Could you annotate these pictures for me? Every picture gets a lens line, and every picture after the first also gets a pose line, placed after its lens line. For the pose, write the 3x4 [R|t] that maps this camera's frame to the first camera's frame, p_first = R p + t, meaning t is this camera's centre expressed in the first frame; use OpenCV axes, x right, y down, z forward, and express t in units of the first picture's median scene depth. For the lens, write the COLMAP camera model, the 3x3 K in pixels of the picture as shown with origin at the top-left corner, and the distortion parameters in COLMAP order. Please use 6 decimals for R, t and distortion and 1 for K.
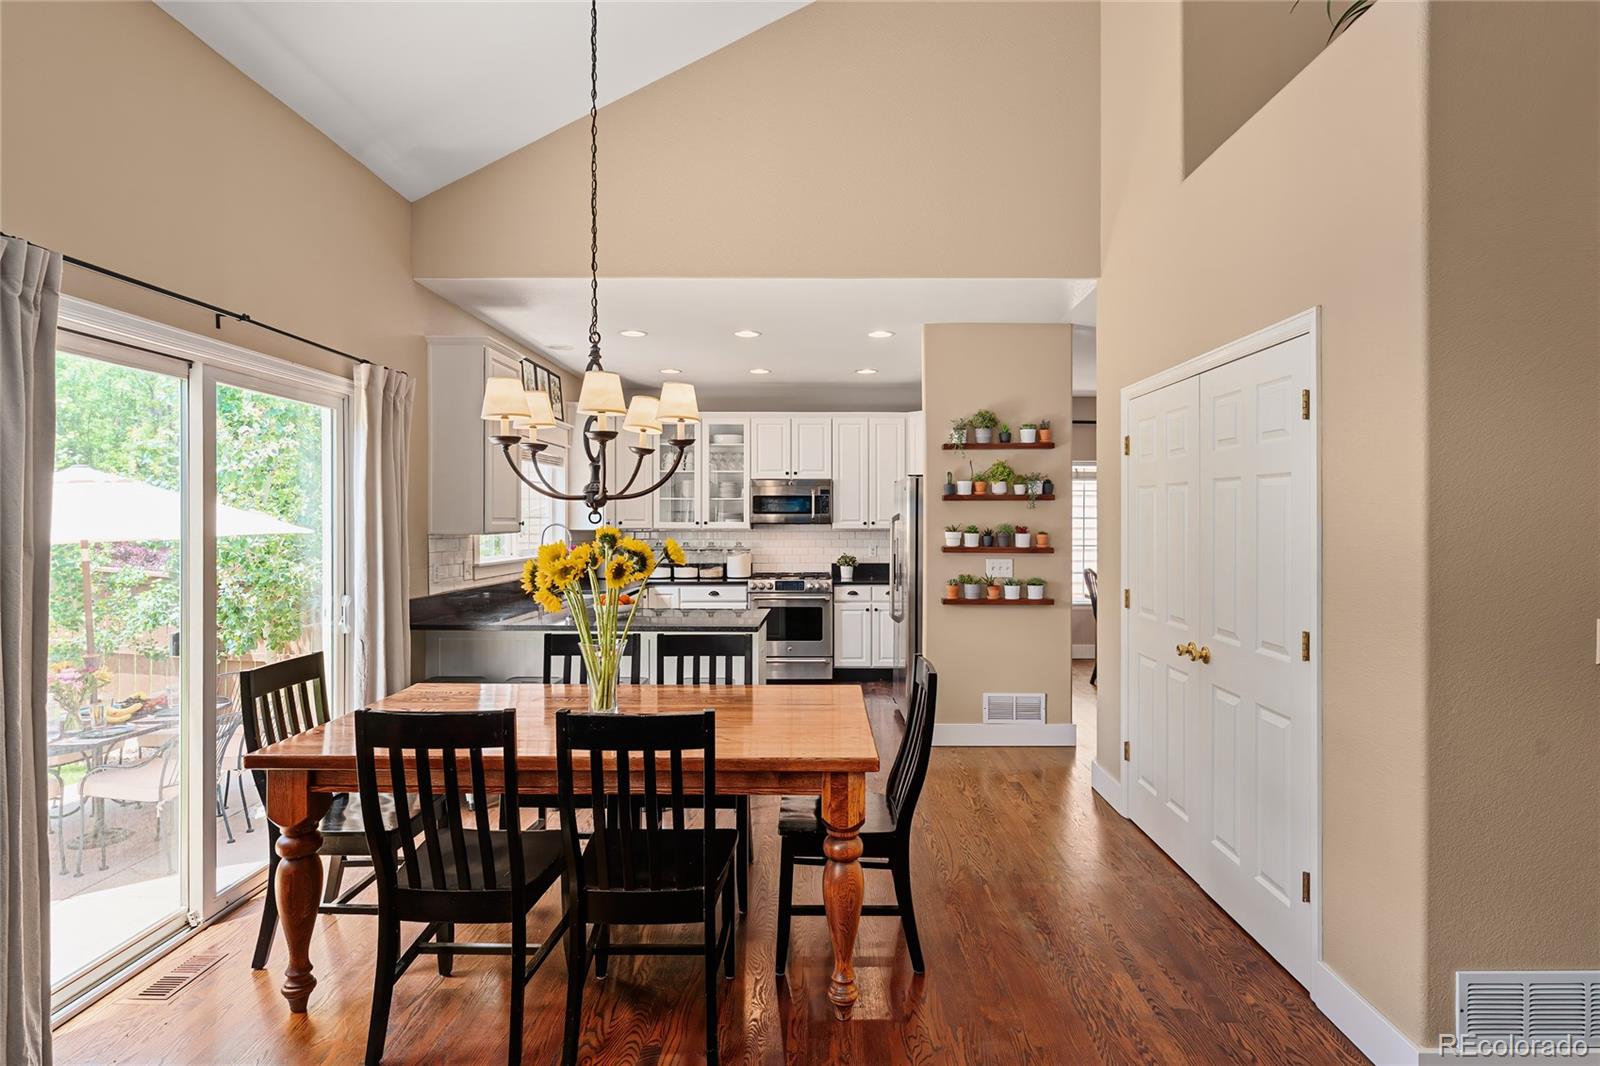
lens RADIAL K [[836.9, 0, 826.9], [0, 836.9, 522.3], [0, 0, 1]] dist [-0.041709, -0.000057]
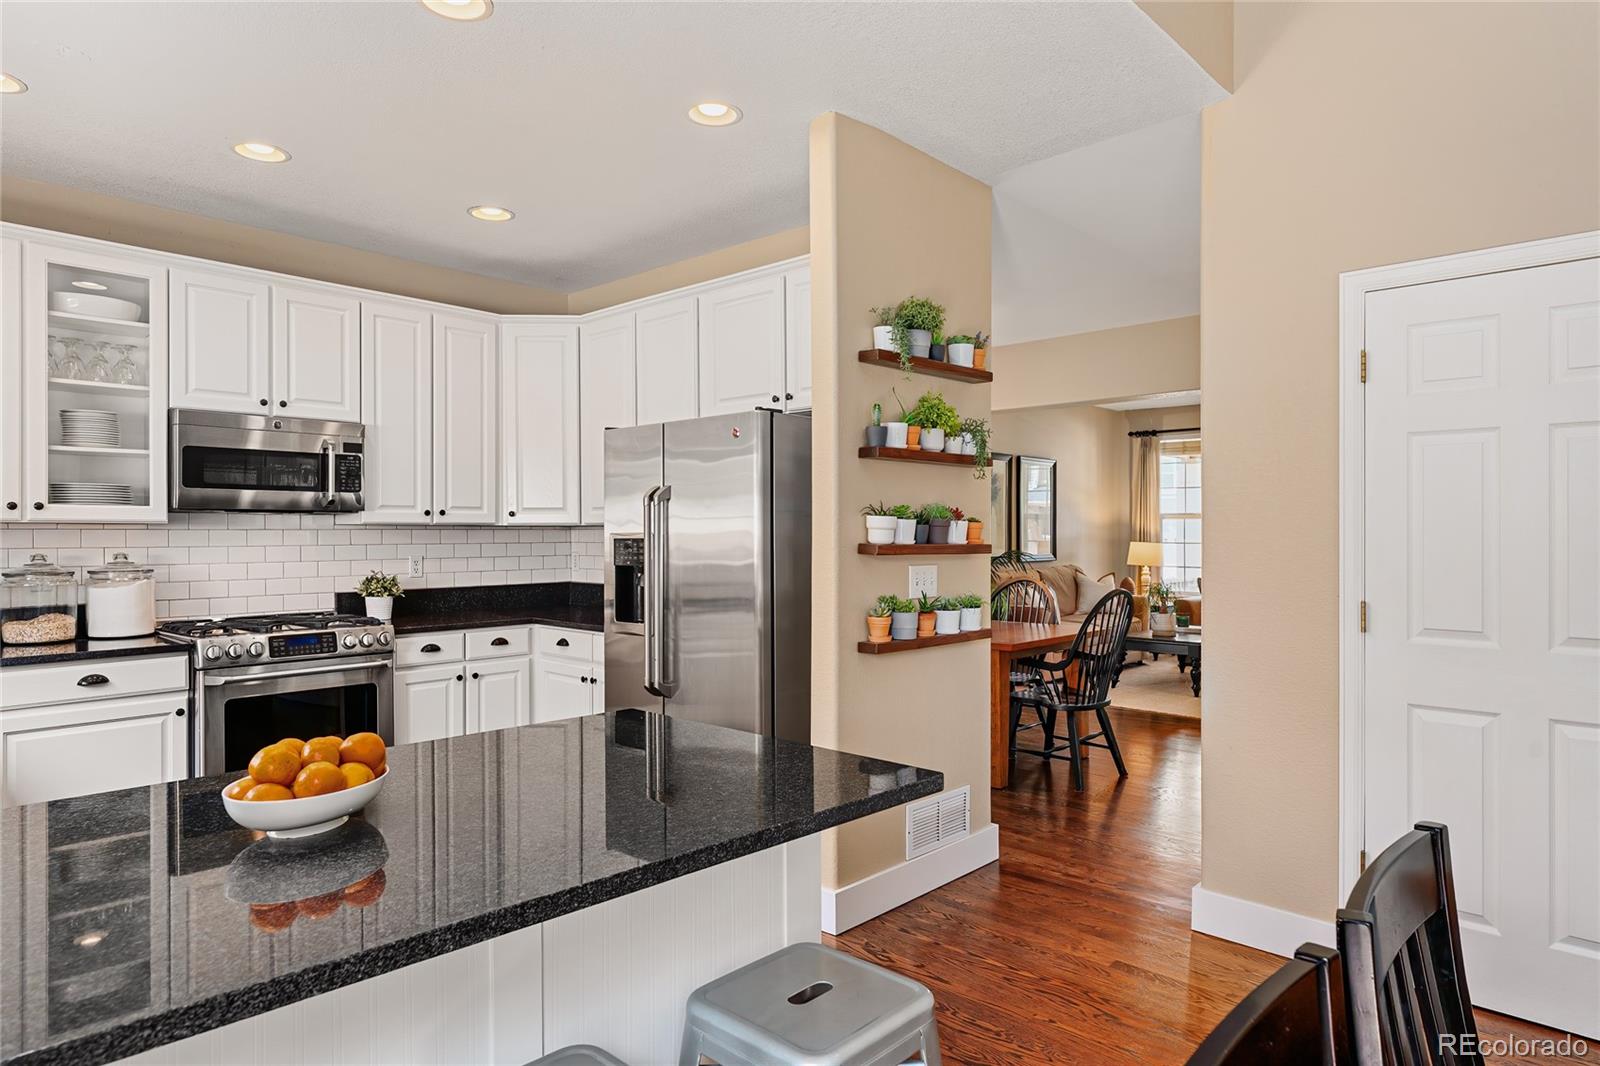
lens RADIAL K [[942.1, 0, 800.0], [0, 942.1, 533.0], [0, 0, 1]] dist [0.000592, -0.000115]
pose [[0.688351, -0.002099, 0.725375, -0.233883], [0.003597, 0.999993, -0.000520, 0.015930], [-0.725369, 0.002967, 0.688354, 0.450133]]
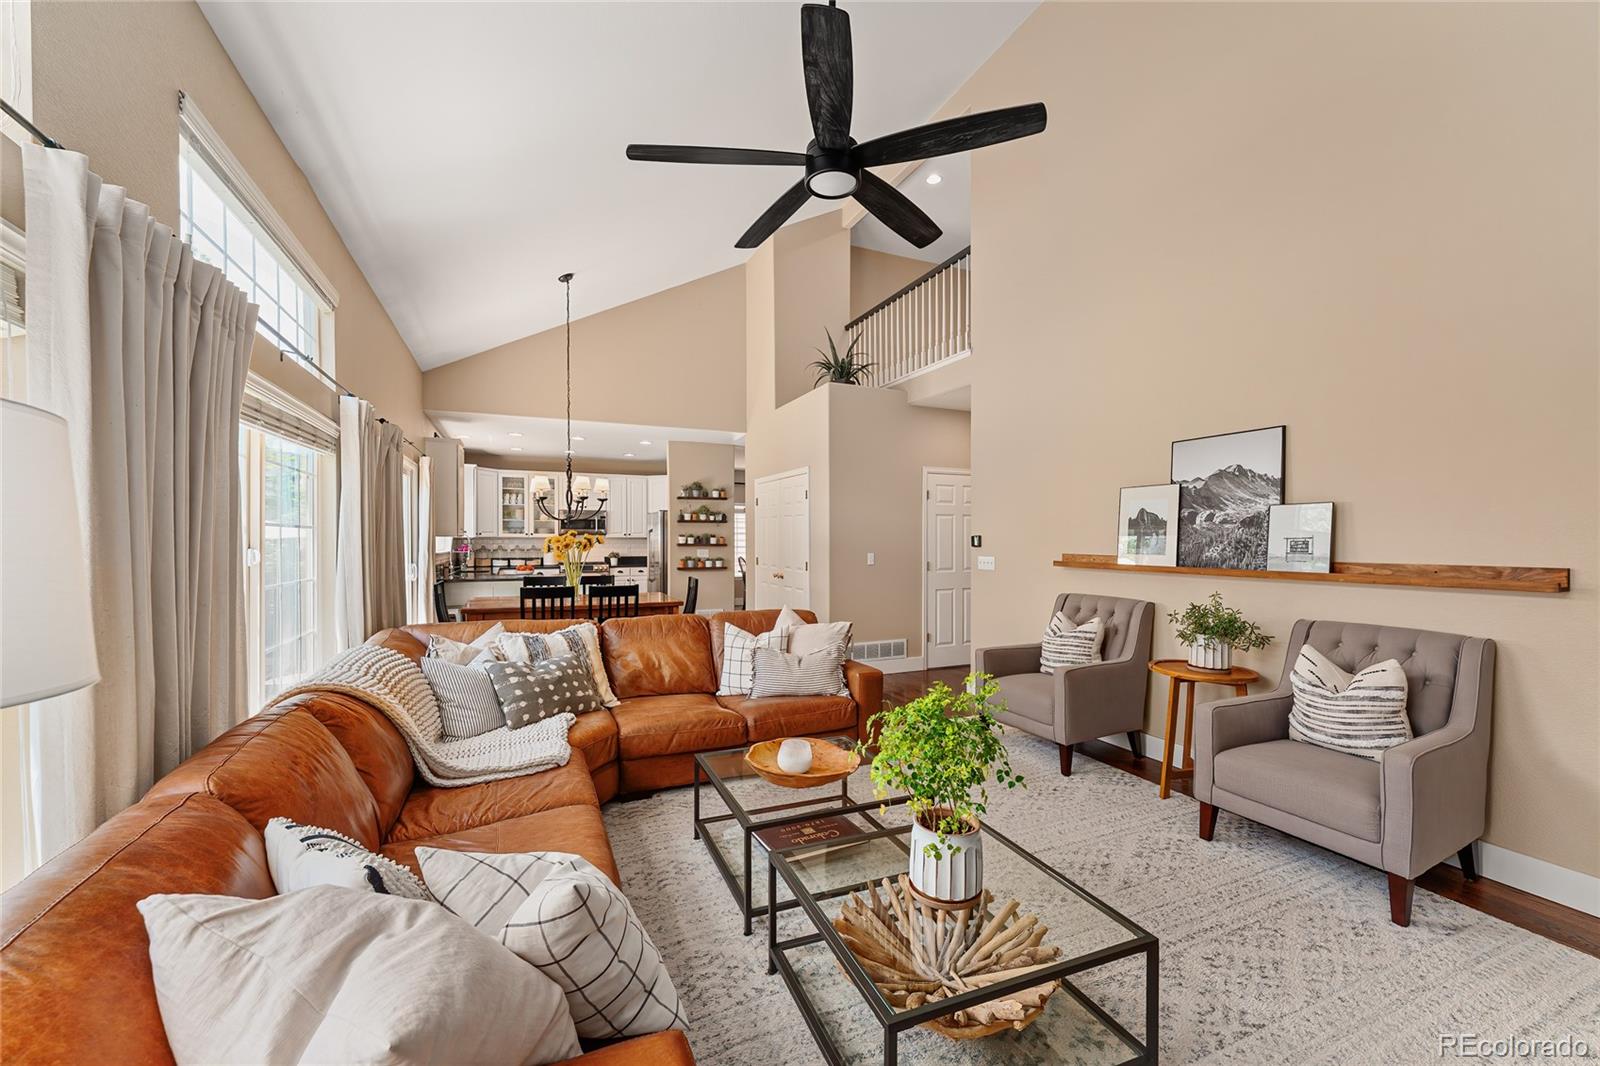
lens RADIAL K [[656.6, 0, 800.0], [0, 656.6, 533.0], [0, 0, 1]] dist [0.000557, 0.000184]
pose [[0.923379, -0.000214, 0.383888, -0.163379], [0.003048, 0.999972, -0.006774, 0.009828], [-0.383876, 0.007425, 0.923355, -0.514161]]
